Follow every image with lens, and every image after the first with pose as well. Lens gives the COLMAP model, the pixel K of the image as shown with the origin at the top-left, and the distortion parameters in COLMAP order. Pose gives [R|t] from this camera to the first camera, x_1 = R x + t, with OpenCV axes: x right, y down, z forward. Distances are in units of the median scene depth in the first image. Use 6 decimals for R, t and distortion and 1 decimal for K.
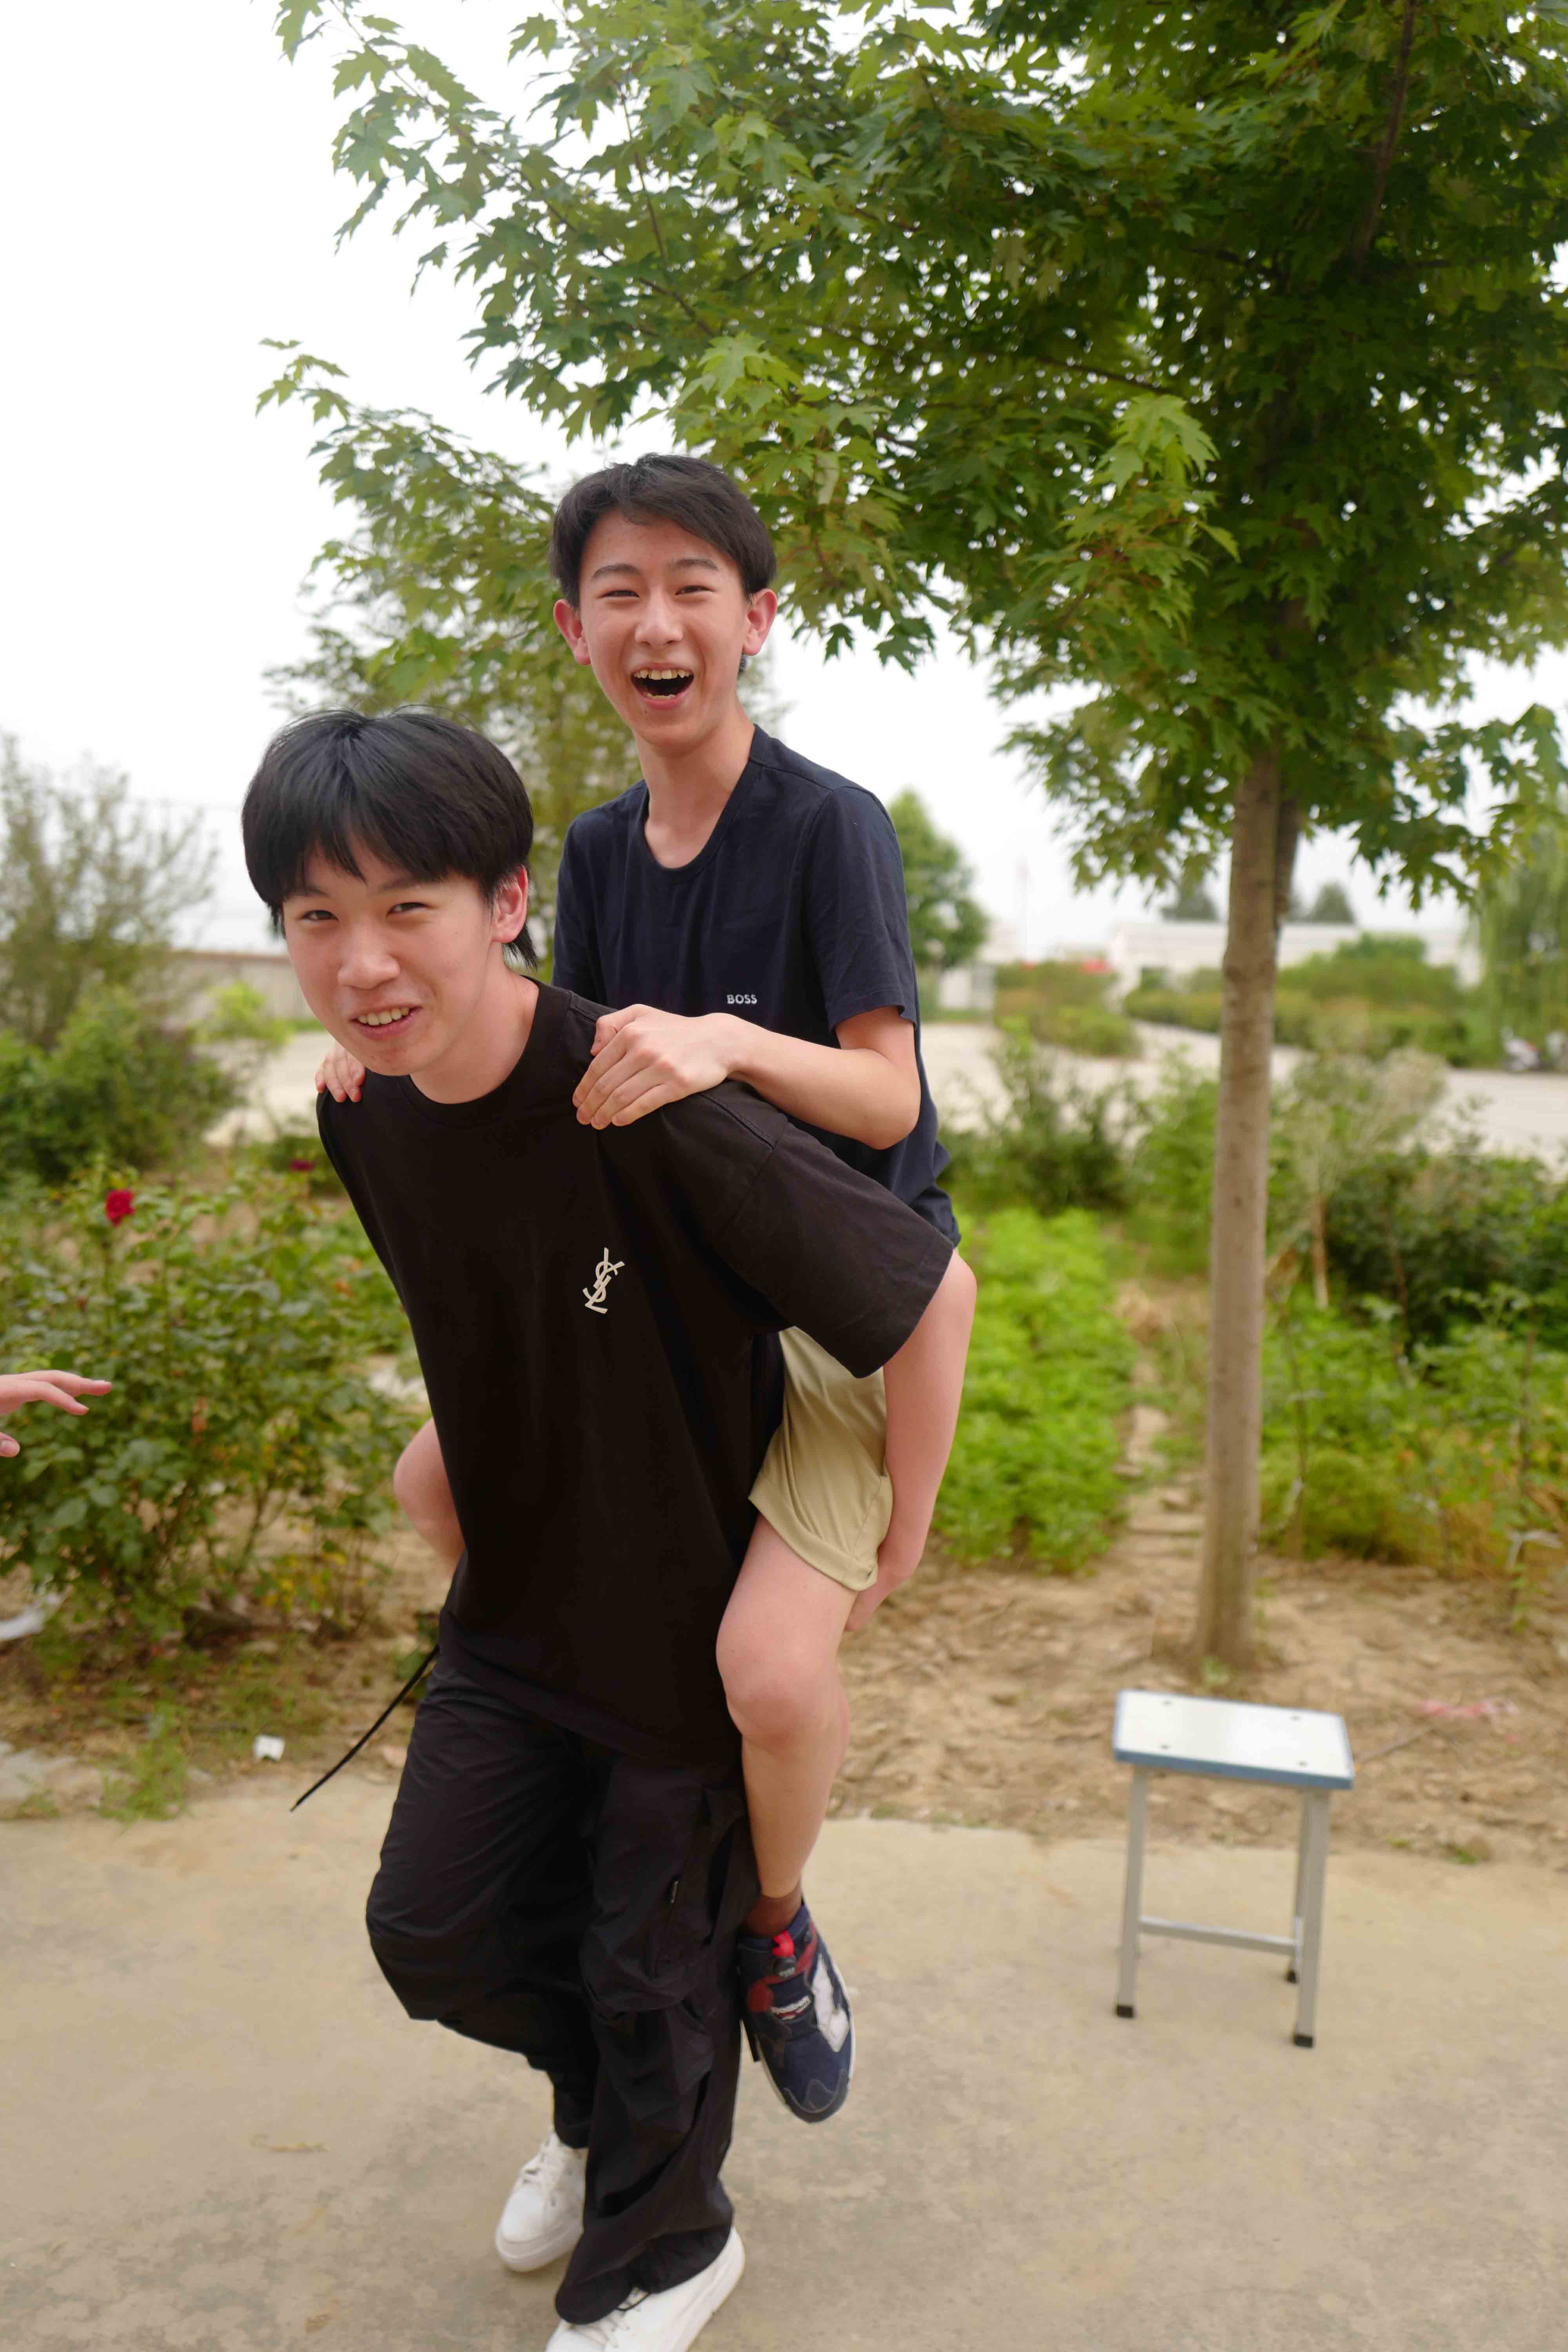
lens RADIAL K [[1820.3, 0, 769.4], [0, 1820.3, 1160.2], [0, 0, 1]] dist [-0.011679, 0.075565]
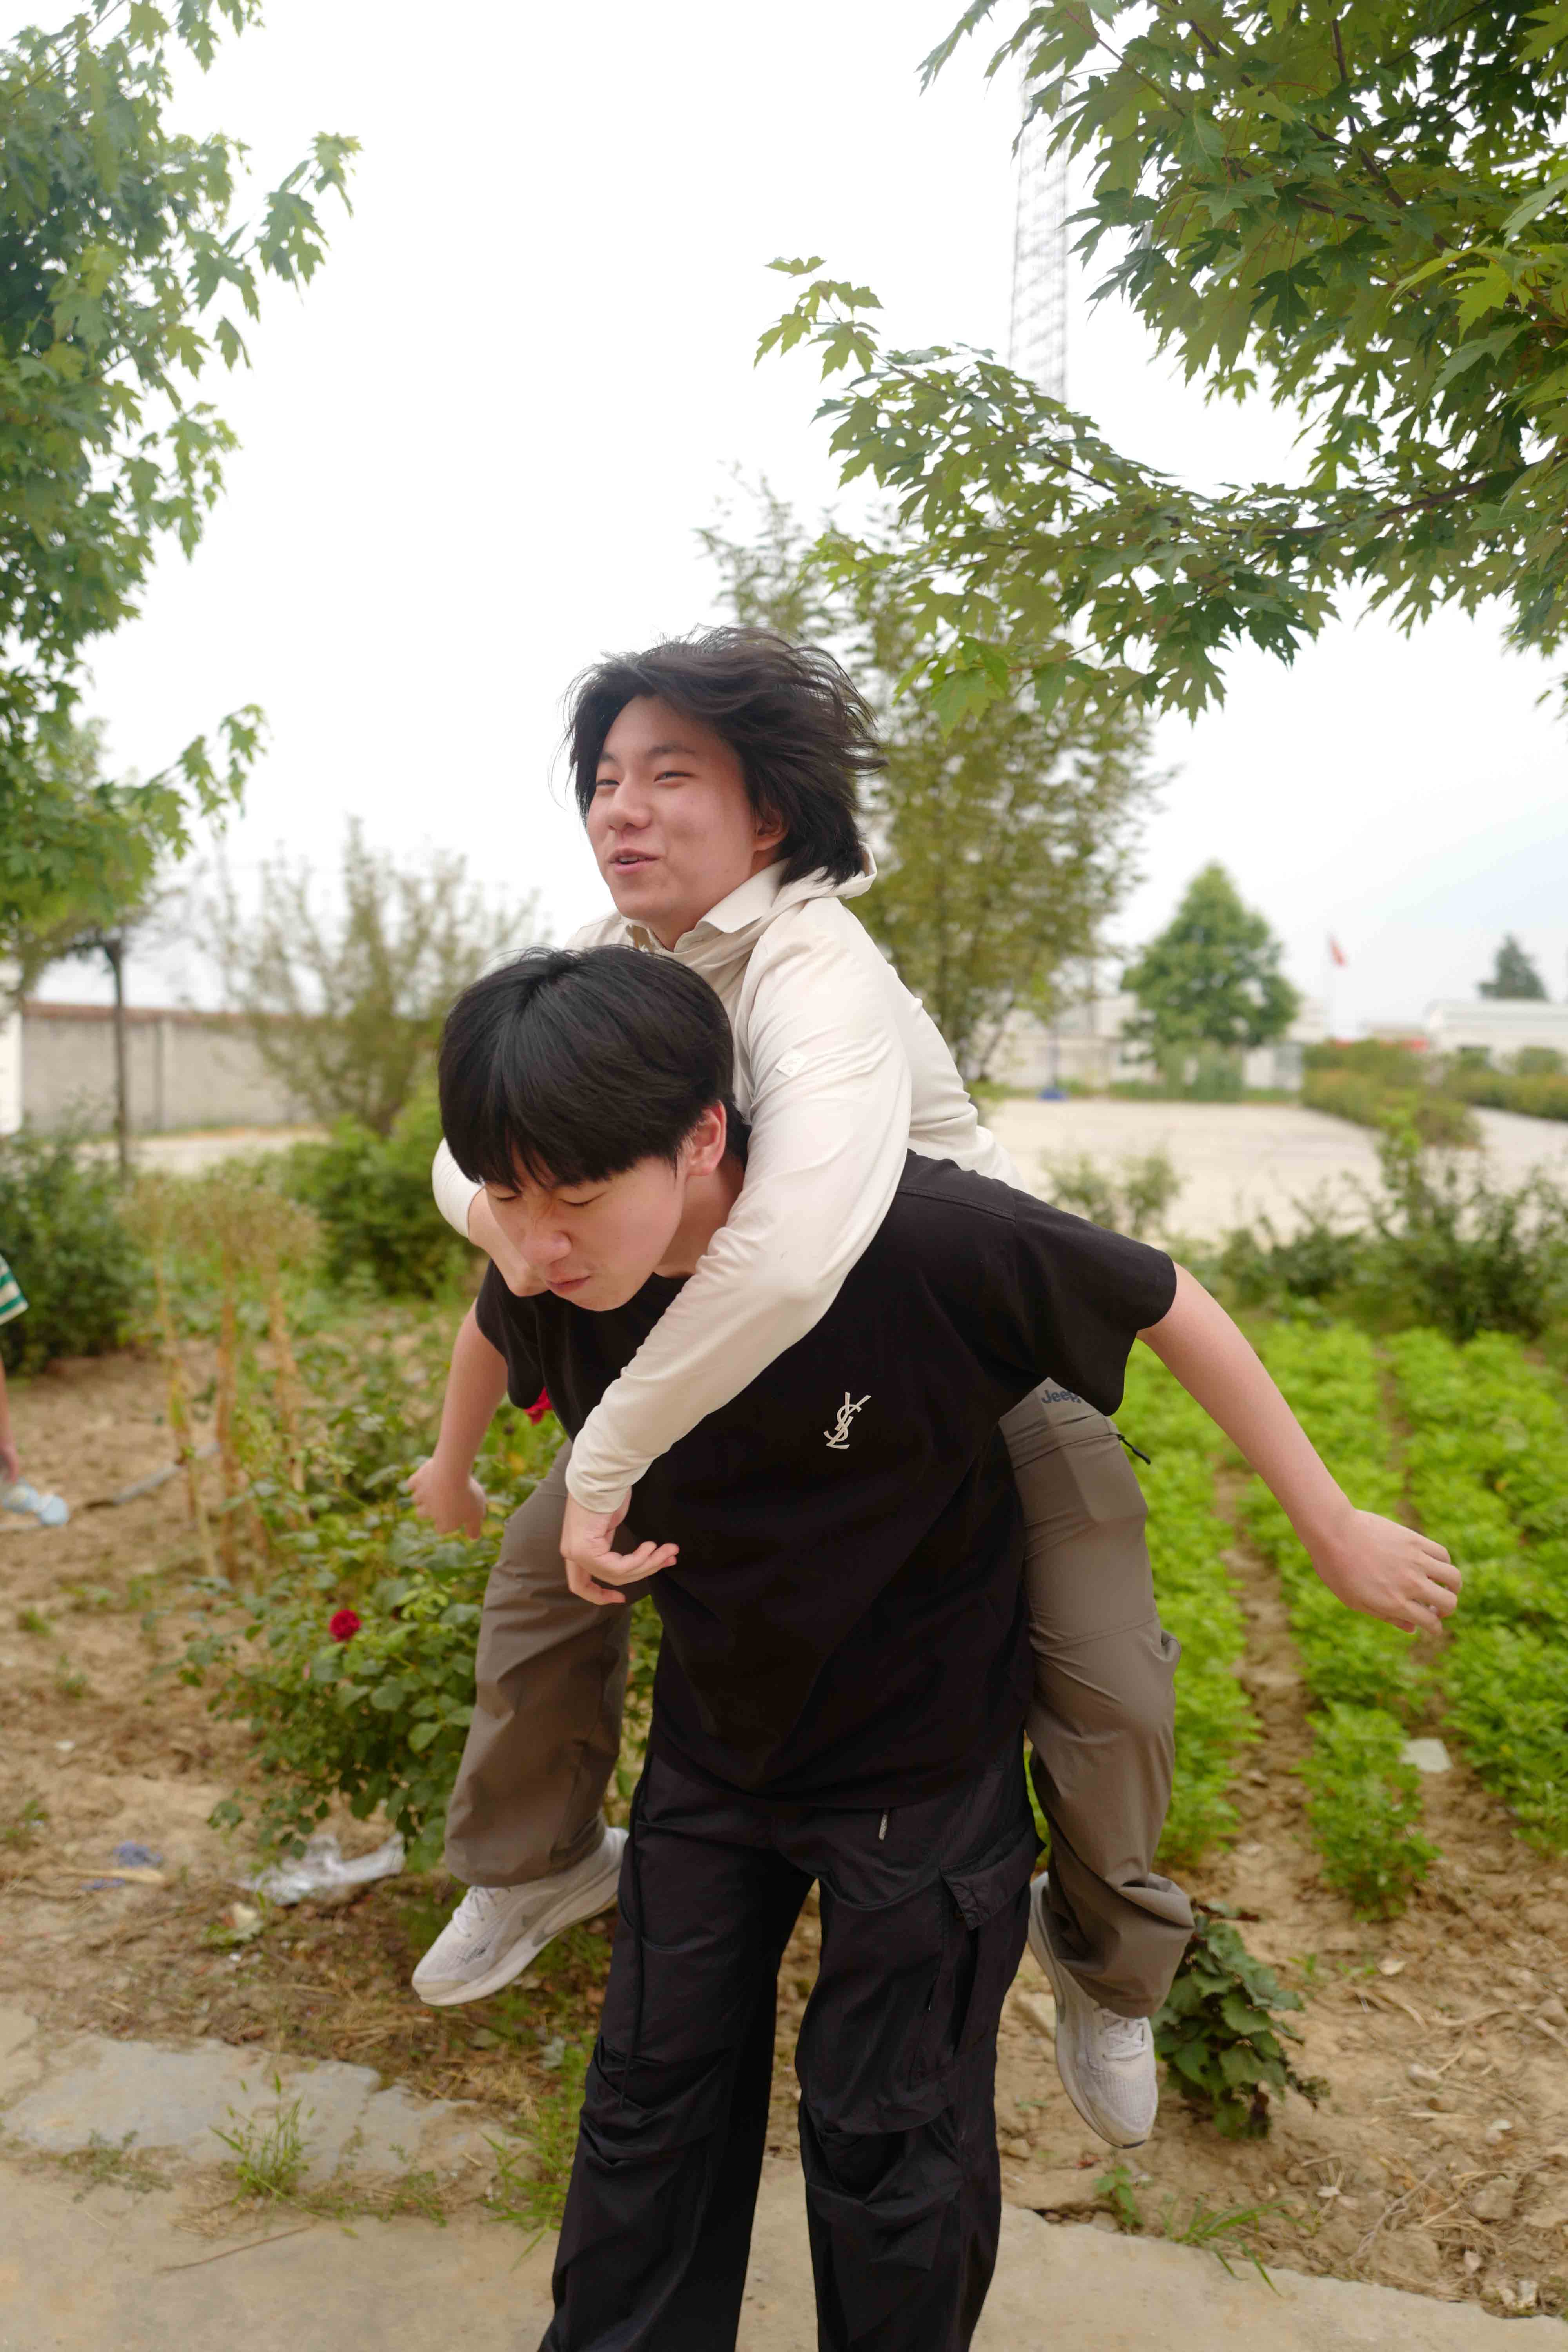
lens RADIAL K [[1854.5, 0, 779.5], [0, 1854.5, 1152.4], [0, 0, 1]] dist [0.015577, 0.007600]
pose [[0.987226, 0.013984, -0.158711, -0.118493], [-0.021629, 0.998682, -0.046546, -0.038188], [0.157851, 0.049384, 0.986227, 0.210283]]
